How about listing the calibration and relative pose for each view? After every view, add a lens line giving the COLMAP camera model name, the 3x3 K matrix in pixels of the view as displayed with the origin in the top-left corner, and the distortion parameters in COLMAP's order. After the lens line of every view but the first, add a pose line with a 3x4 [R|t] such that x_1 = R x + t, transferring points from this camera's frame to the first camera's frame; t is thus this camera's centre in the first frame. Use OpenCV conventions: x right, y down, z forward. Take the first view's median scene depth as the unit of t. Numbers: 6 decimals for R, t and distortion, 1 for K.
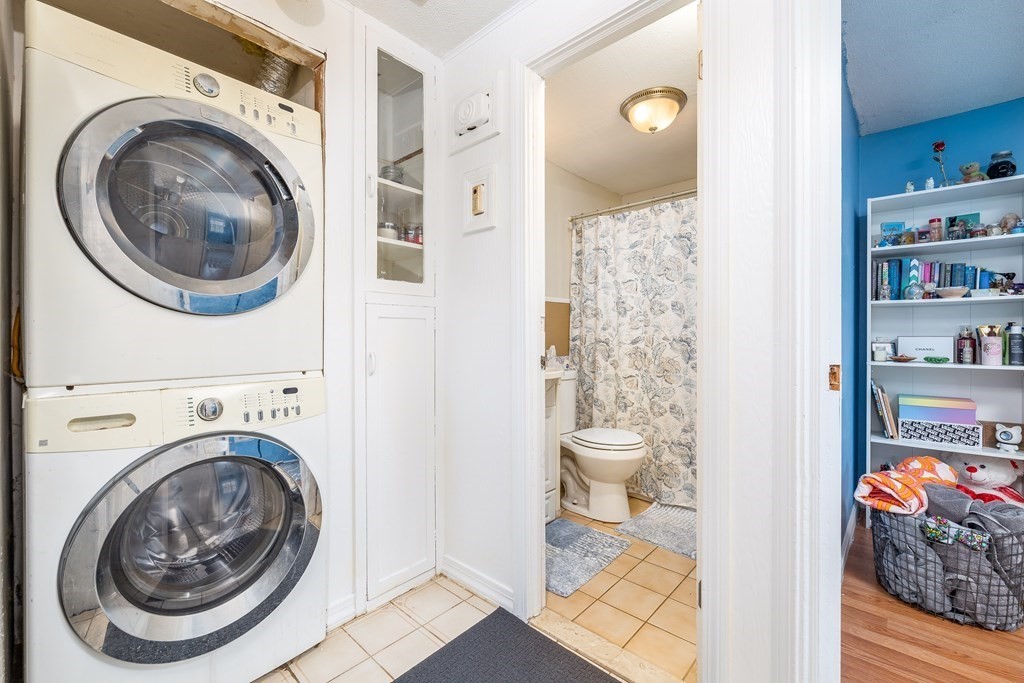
lens RADIAL K [[437.7, 0, 495.3], [0, 437.7, 338.8], [0, 0, 1]] dist [-0.000299, -0.000107]
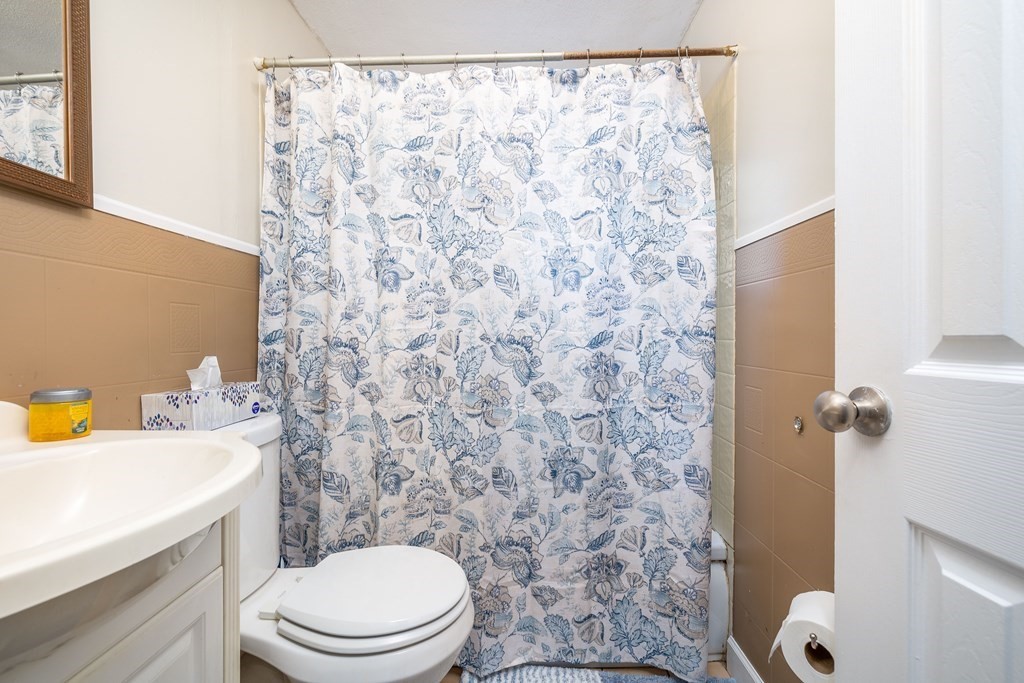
lens RADIAL K [[429.7, 0, 510.0], [0, 429.7, 338.1], [0, 0, 1]] dist [-0.002336, -0.000549]
pose [[0.737602, 0.000460, 0.675235, 0.073918], [0.000730, 0.999999, -0.001479, 0.000494], [-0.675235, 0.001584, 0.737601, 0.573492]]
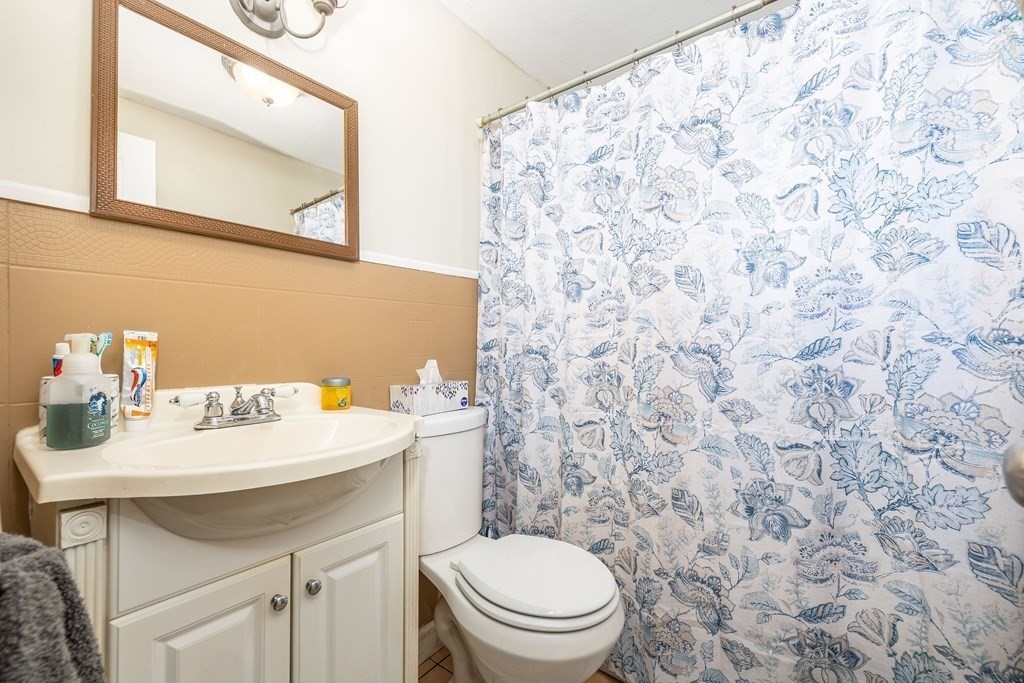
lens RADIAL K [[437.7, 0, 503.1], [0, 437.7, 343.0], [0, 0, 1]] dist [-0.000299, -0.000107]
pose [[0.995270, 0.002130, 0.097122, 0.163297], [-0.001553, 0.999981, -0.006015, -0.000672], [-0.097133, 0.005835, 0.995254, 0.515822]]
